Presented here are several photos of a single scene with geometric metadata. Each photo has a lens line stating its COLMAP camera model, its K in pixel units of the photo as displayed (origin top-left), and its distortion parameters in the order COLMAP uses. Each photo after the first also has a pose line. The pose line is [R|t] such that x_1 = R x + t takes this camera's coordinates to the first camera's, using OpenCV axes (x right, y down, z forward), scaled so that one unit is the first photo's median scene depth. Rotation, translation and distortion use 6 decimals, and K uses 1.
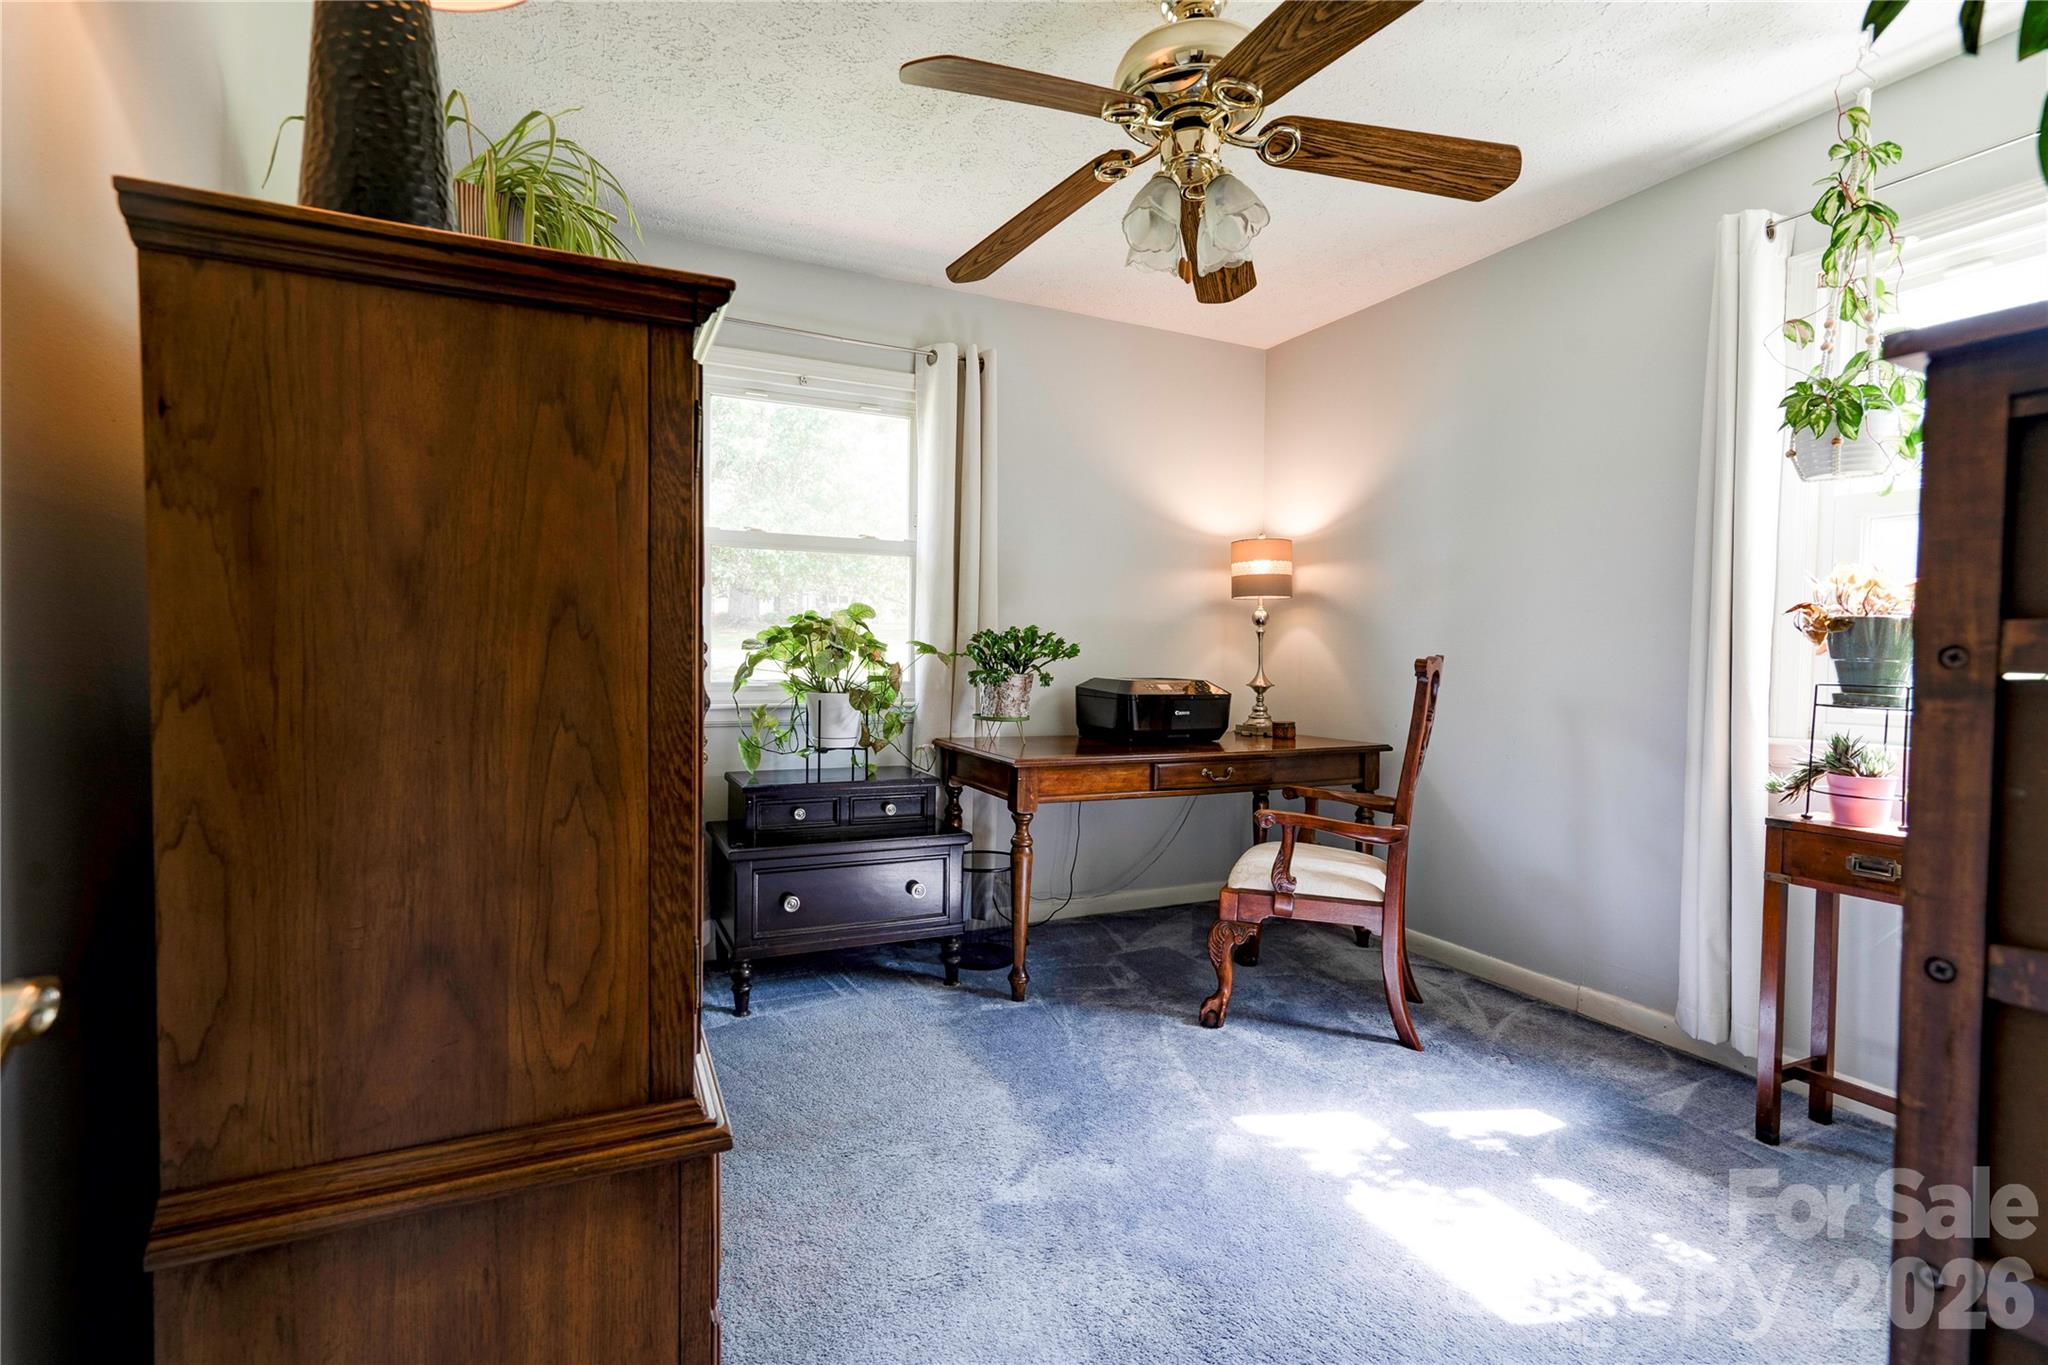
lens RADIAL K [[944.5, 0, 1015.1], [0, 944.5, 678.1], [0, 0, 1]] dist [0.004599, 0.004795]
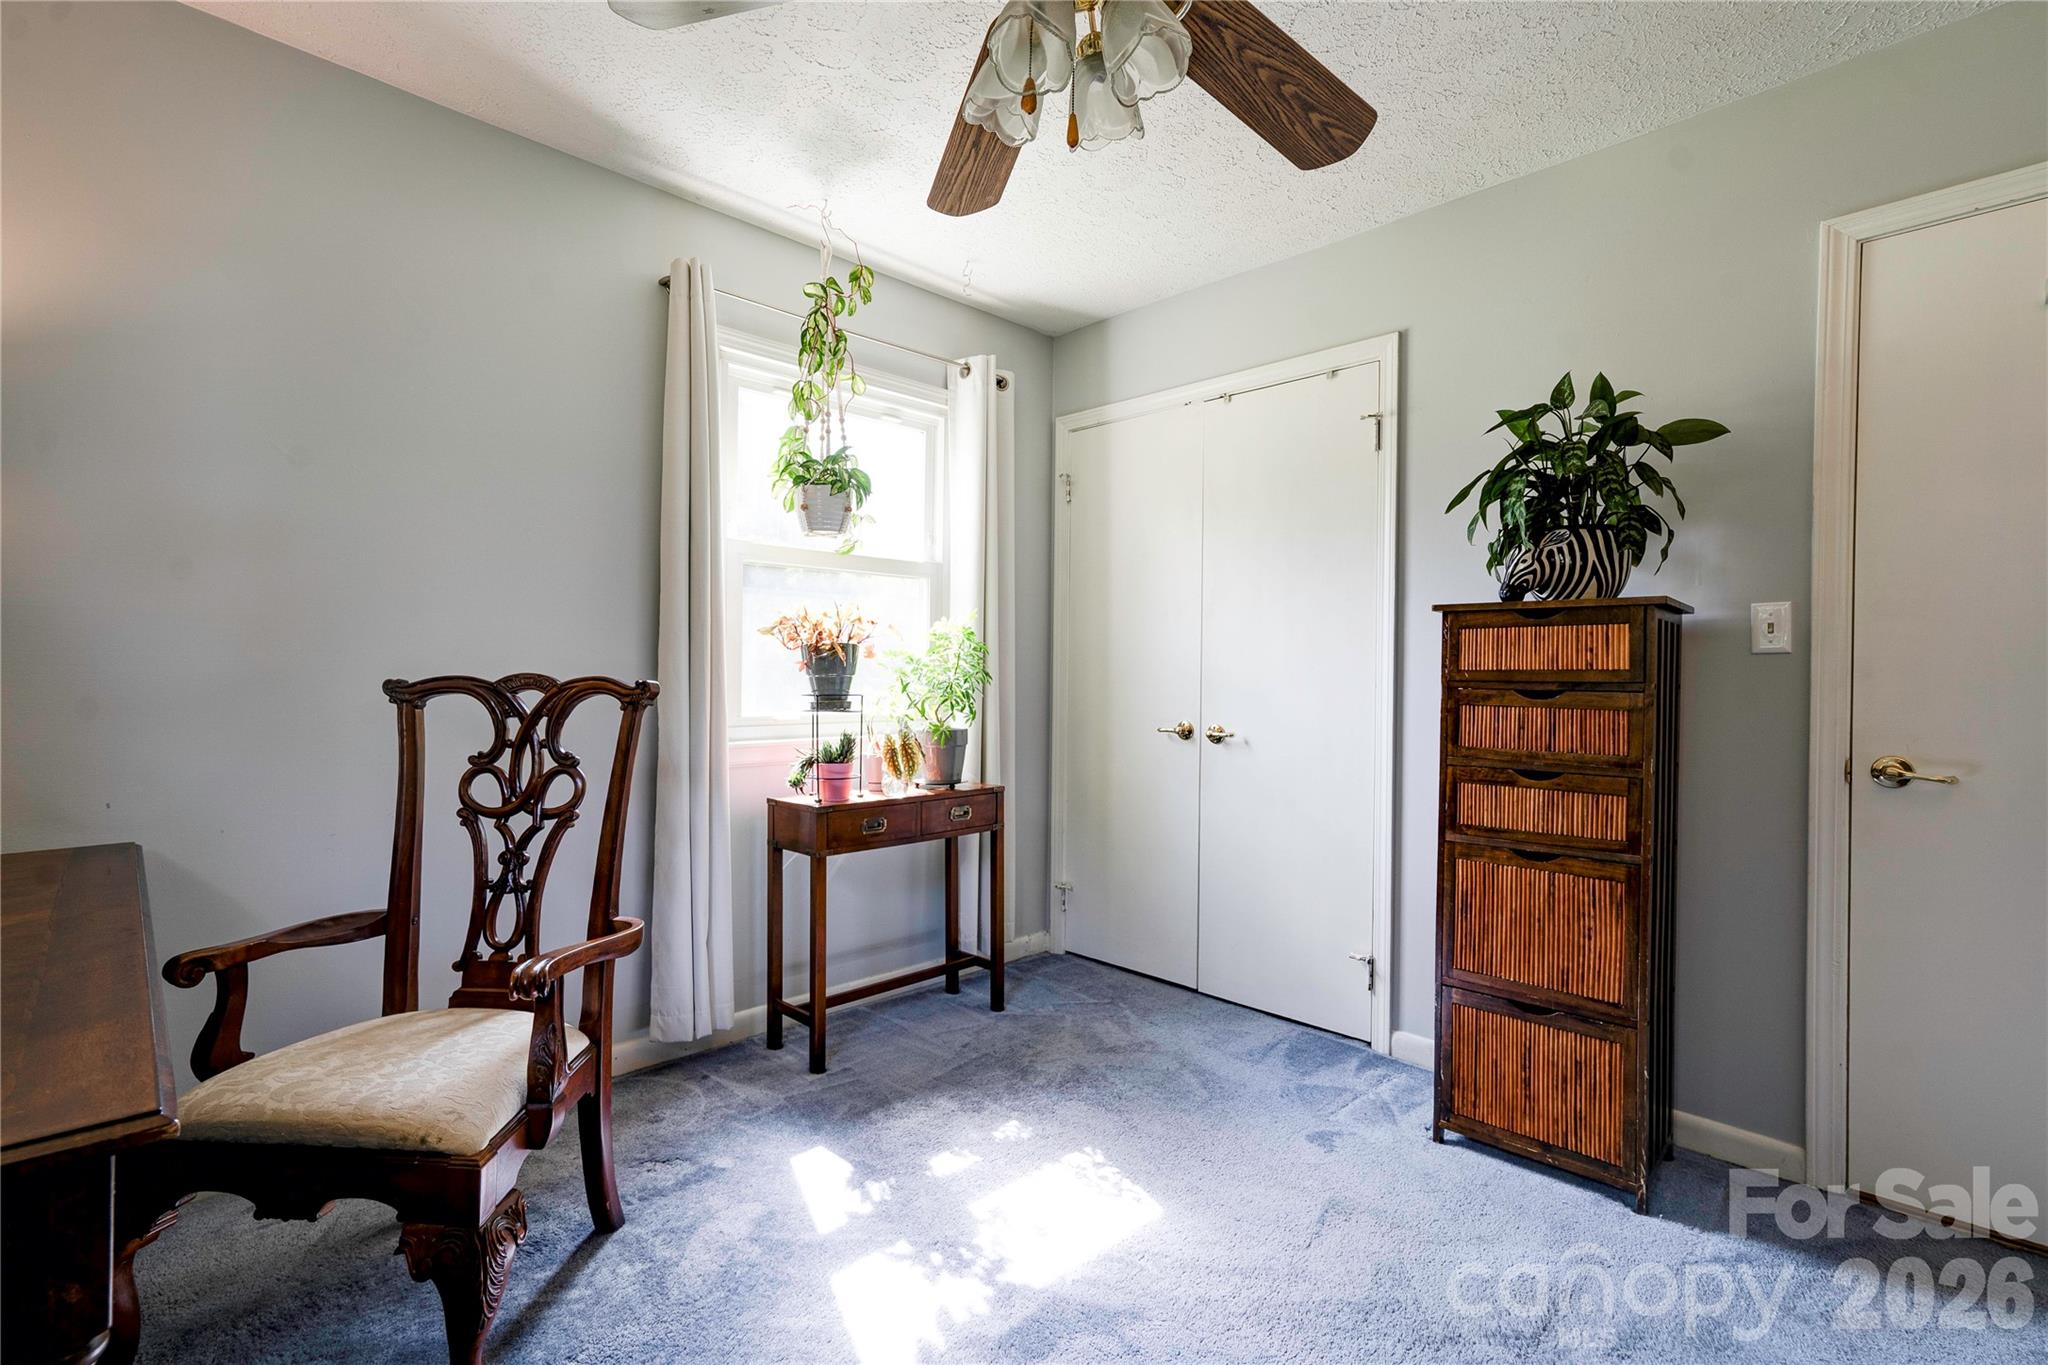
lens RADIAL K [[944.5, 0, 1012.1], [0, 944.5, 684.4], [0, 0, 1]] dist [0.004599, 0.004795]
pose [[-0.327026, -0.027711, 0.944609, -0.433535], [0.014372, 0.999309, 0.034292, -0.048784], [-0.944906, 0.024790, -0.326402, 1.190054]]
